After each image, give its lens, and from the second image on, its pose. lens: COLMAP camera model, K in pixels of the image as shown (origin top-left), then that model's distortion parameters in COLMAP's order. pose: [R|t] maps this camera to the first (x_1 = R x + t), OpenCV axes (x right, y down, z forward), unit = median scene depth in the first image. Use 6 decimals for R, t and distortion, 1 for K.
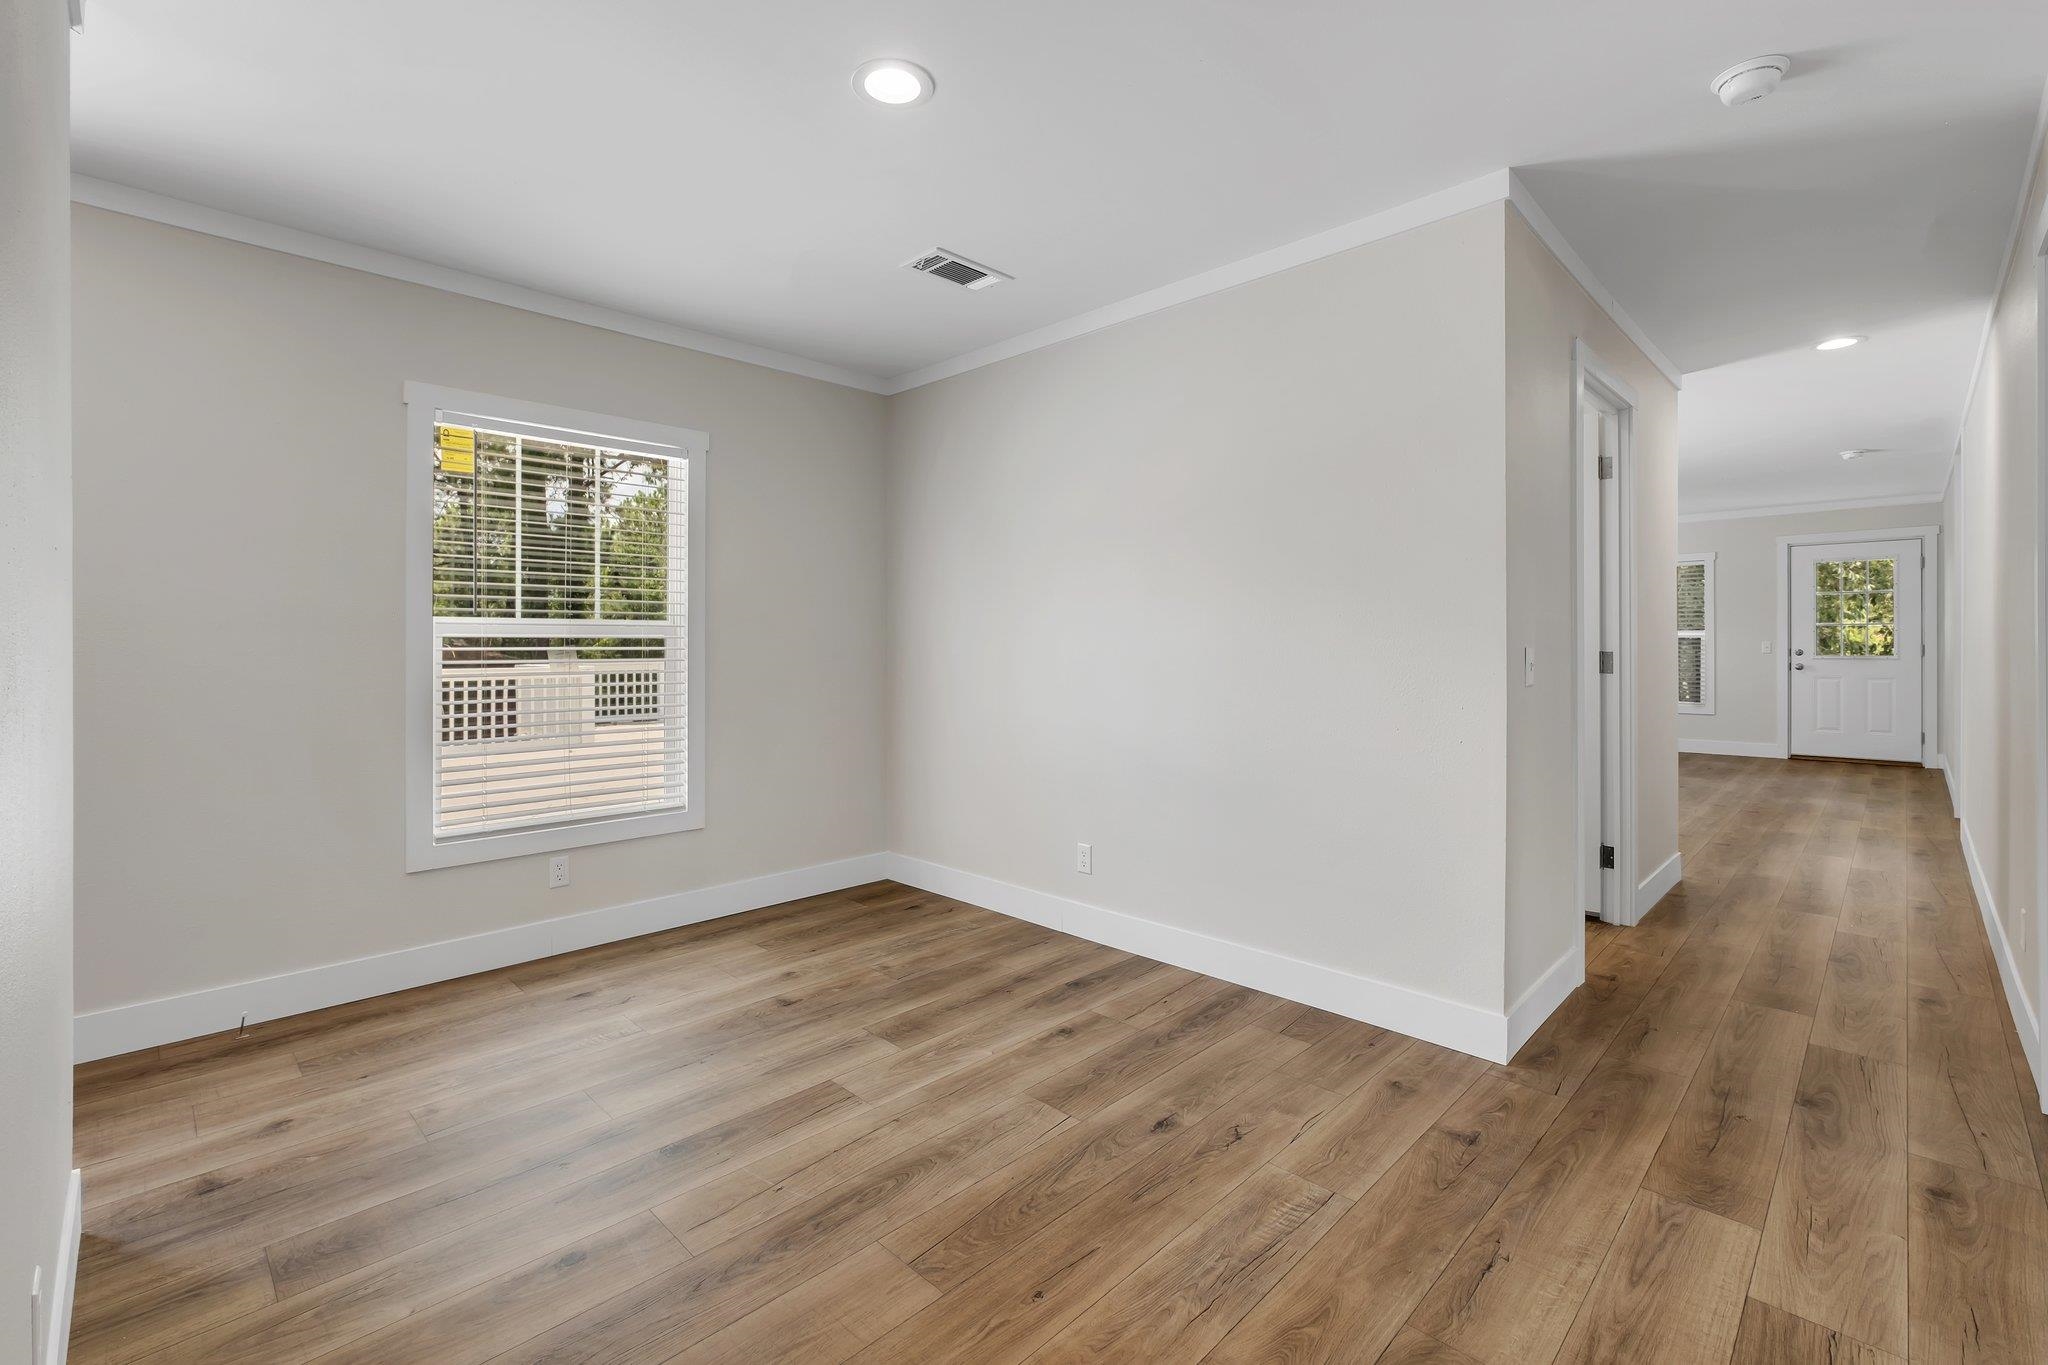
lens RADIAL K [[890.5, 0, 1045.3], [0, 890.5, 712.5], [0, 0, 1]] dist [-0.004052, 0.000624]
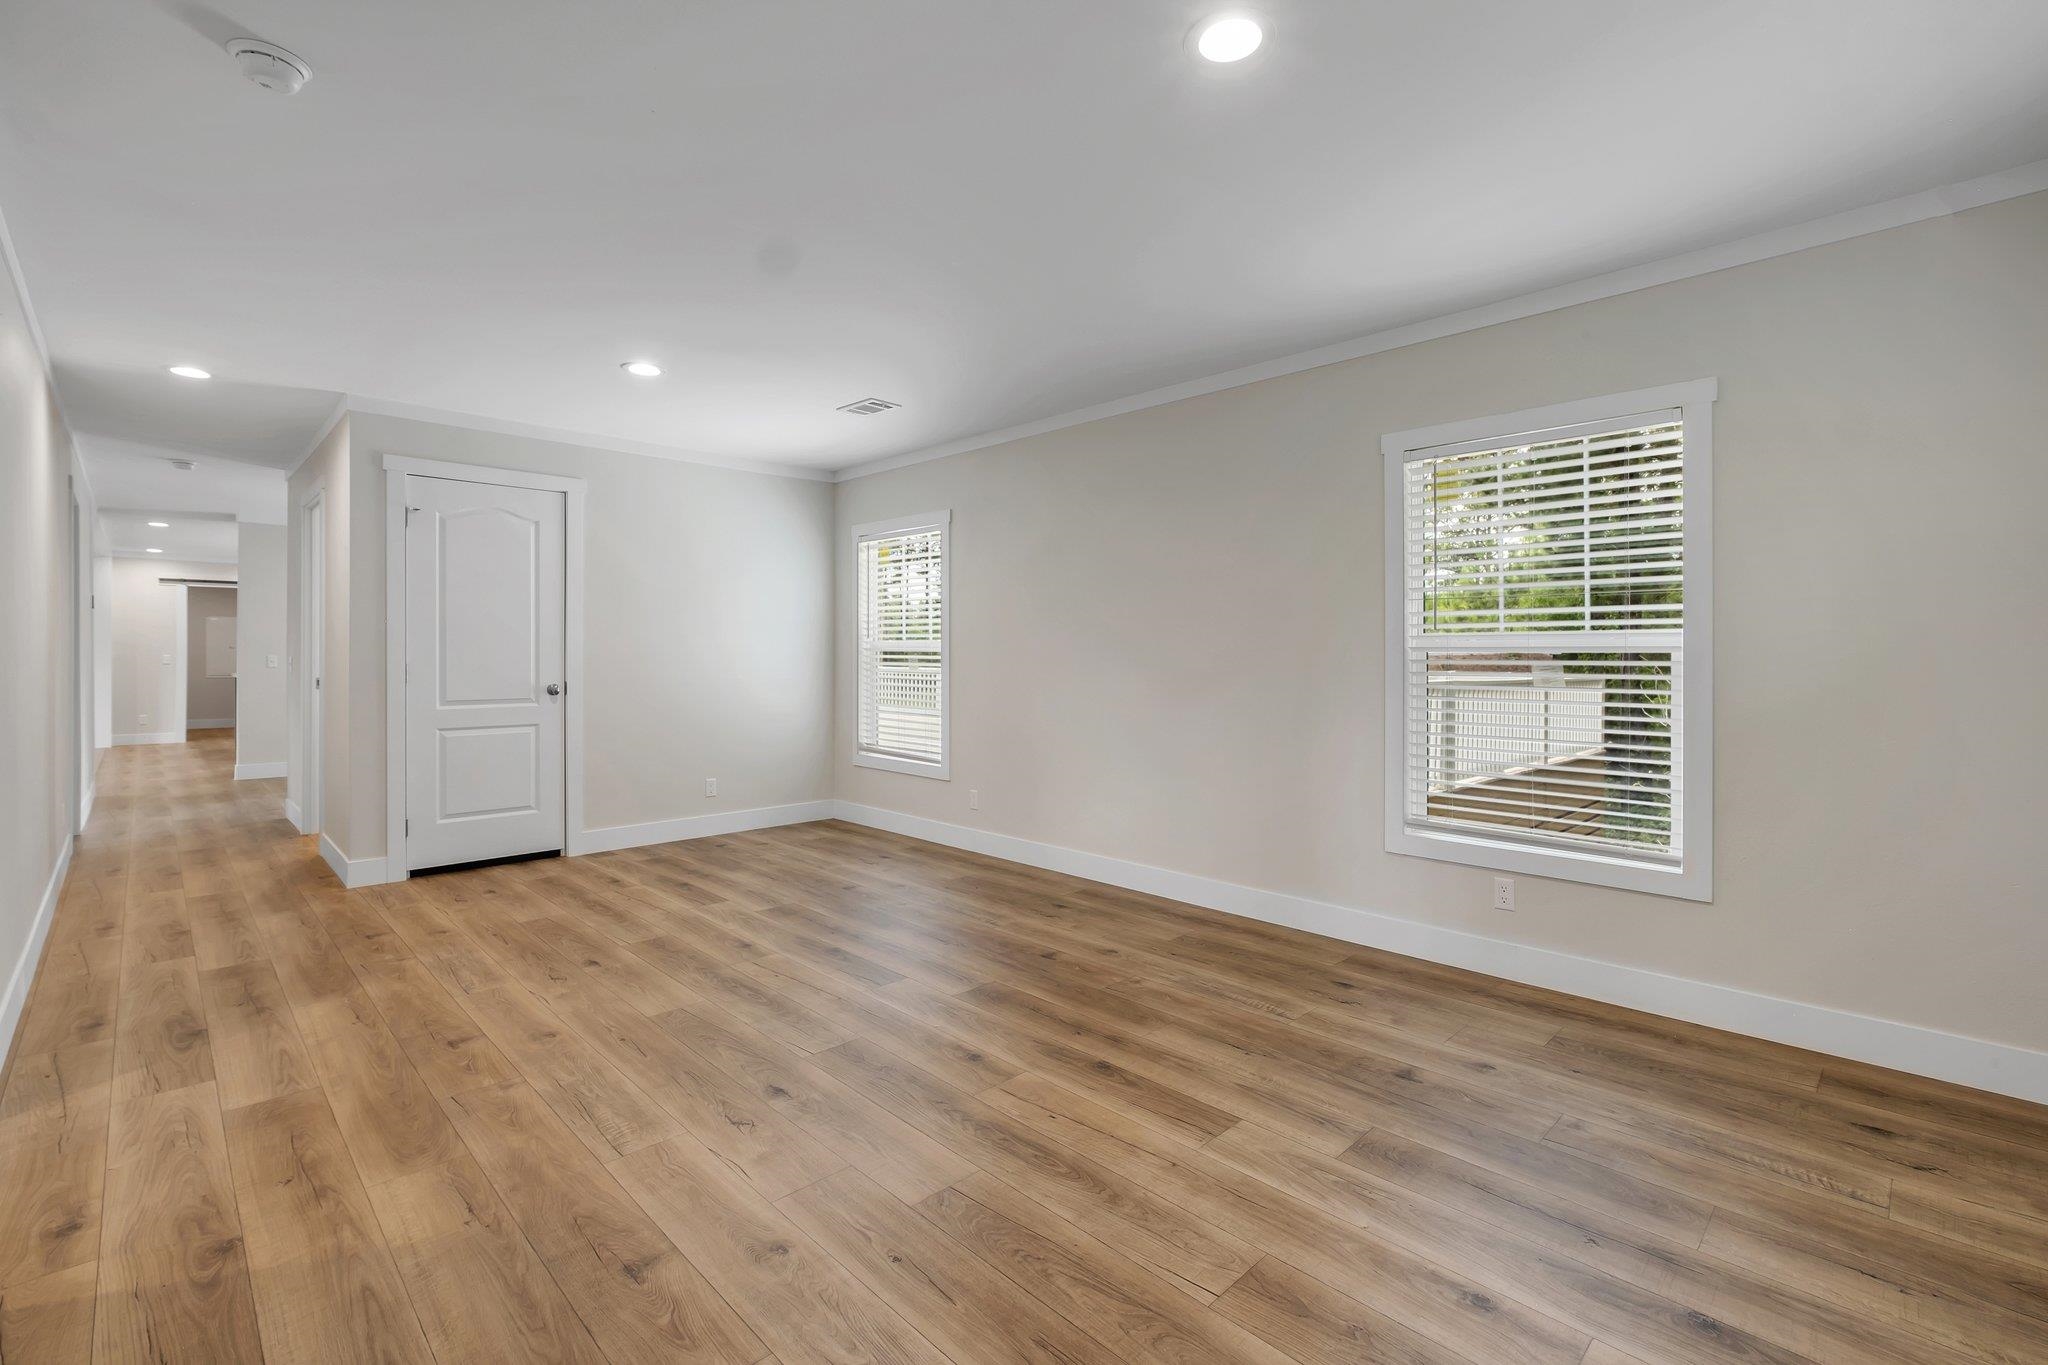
lens RADIAL K [[890.5, 0, 980.2], [0, 890.5, 657.0], [0, 0, 1]] dist [-0.004052, 0.000624]
pose [[-0.047466, 0.002432, -0.998870, 1.294827], [-0.080065, 0.996770, 0.006231, -0.105825], [0.995659, 0.080270, -0.047118, 1.335354]]
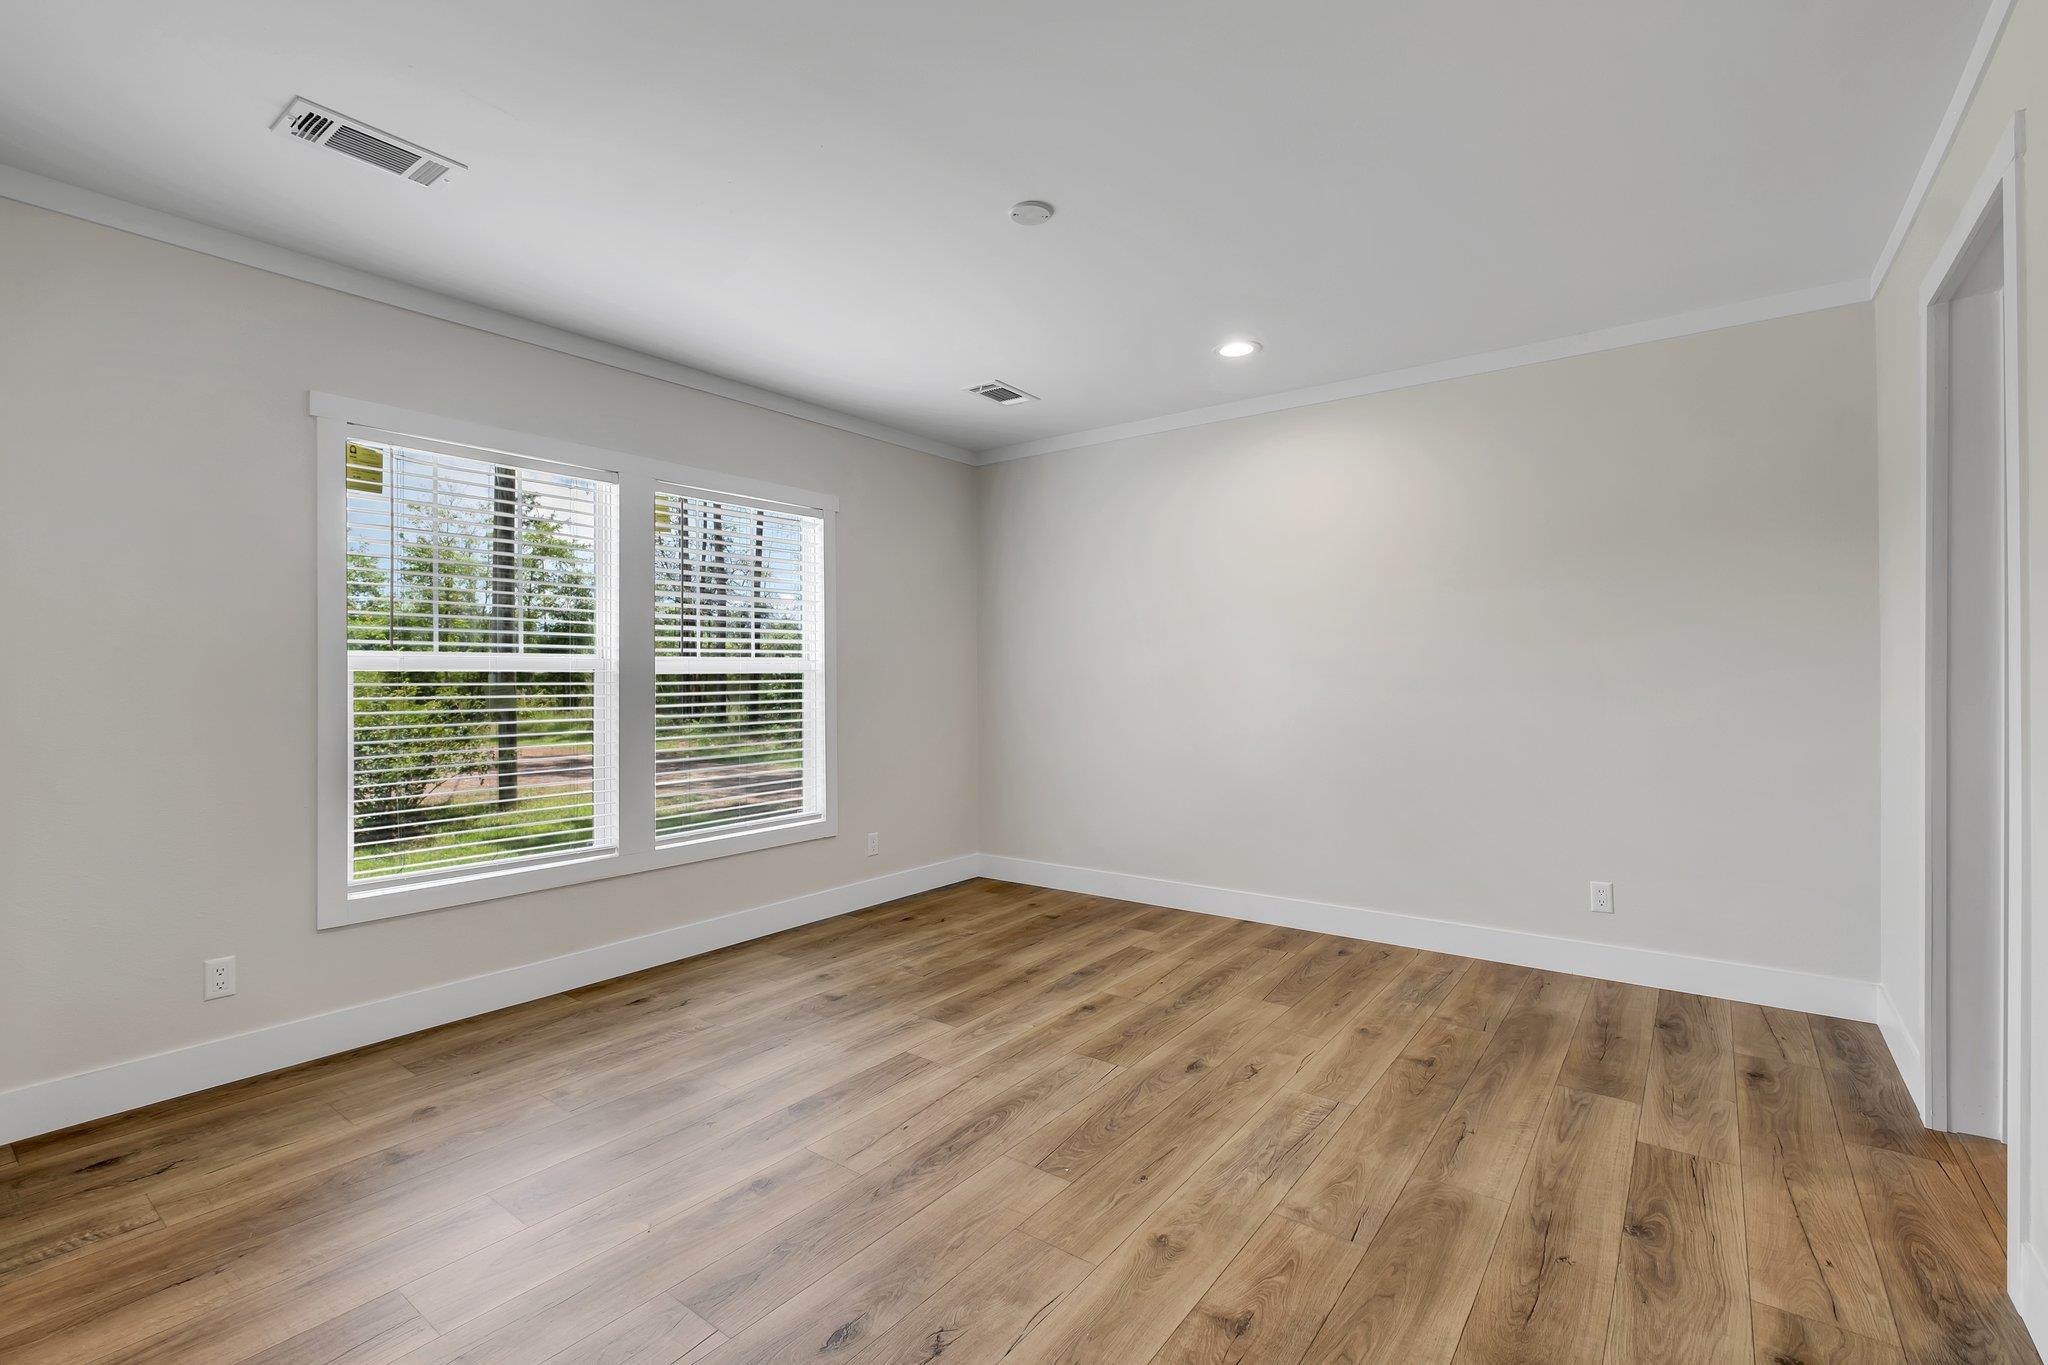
lens RADIAL K [[890.5, 0, 1055.8], [0, 890.5, 678.9], [0, 0, 1]] dist [-0.004052, 0.000624]
pose [[0.990747, -0.002016, 0.135707, -0.236470], [0.012168, 0.997183, -0.074018, 0.018175], [-0.135175, 0.074985, 0.987980, -0.243936]]
